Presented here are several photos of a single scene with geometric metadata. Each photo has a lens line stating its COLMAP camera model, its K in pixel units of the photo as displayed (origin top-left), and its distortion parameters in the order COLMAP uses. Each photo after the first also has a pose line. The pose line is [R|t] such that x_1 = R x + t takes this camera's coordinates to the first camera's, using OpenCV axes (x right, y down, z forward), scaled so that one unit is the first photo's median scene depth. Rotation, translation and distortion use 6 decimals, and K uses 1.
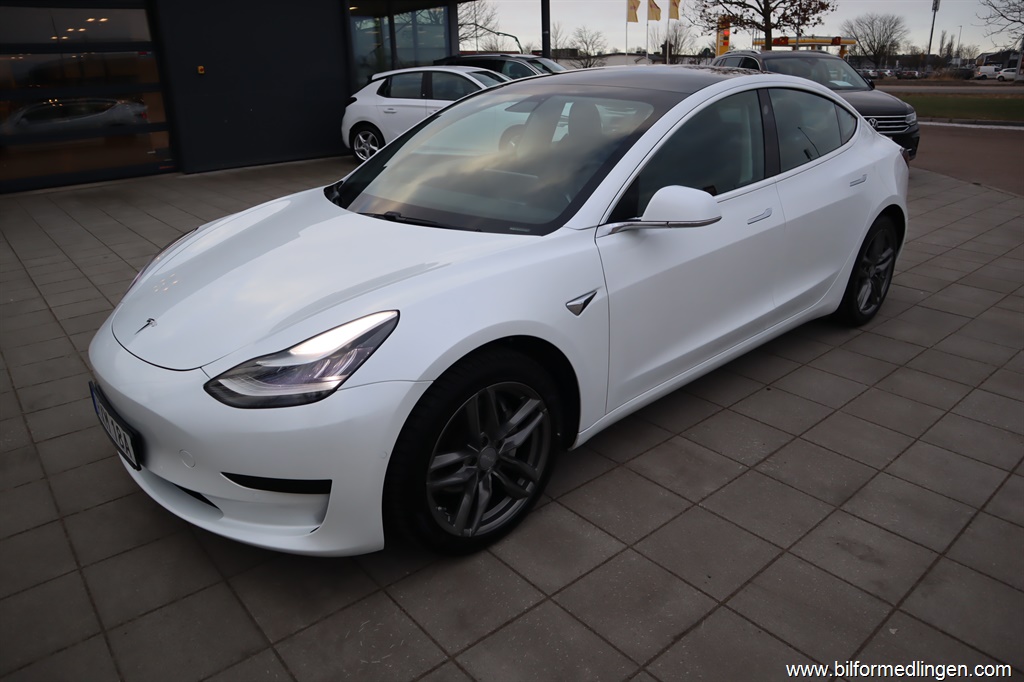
lens RADIAL K [[705.3, 0, 509.7], [0, 705.3, 344.1], [0, 0, 1]] dist [-0.131207, 0.079188]
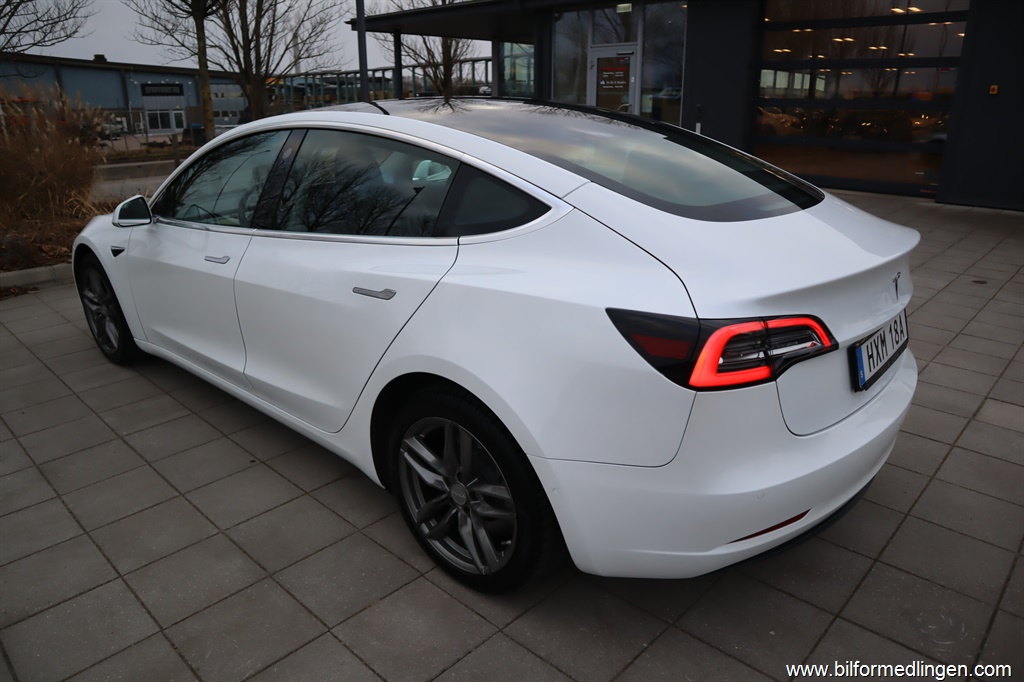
lens RADIAL K [[705.3, 0, 509.7], [0, 705.3, 344.1], [0, 0, 1]] dist [-0.131207, 0.079188]
pose [[0.117506, 0.357083, -0.926652, 1.392071], [-0.366835, 0.882728, 0.293640, -0.530970], [0.922835, 0.305424, 0.234716, 1.234388]]
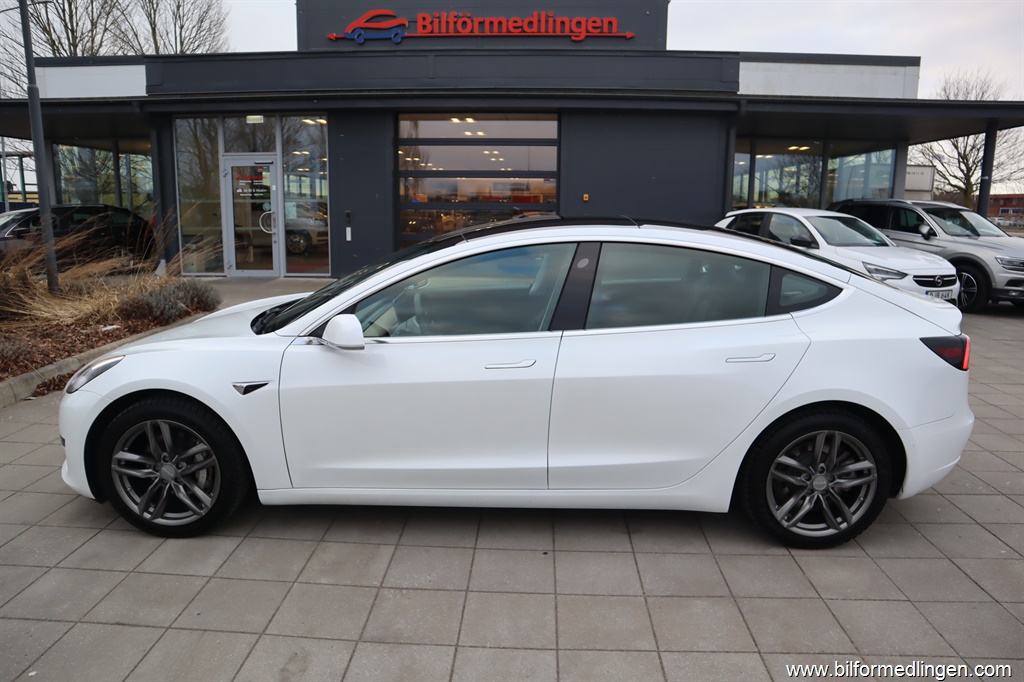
lens RADIAL K [[705.3, 0, 509.7], [0, 705.3, 344.1], [0, 0, 1]] dist [-0.131207, 0.079188]
pose [[0.737907, 0.168229, -0.653600, 1.061302], [-0.278884, 0.957893, -0.068306, -0.148844], [0.614587, 0.232682, 0.753752, 0.234504]]
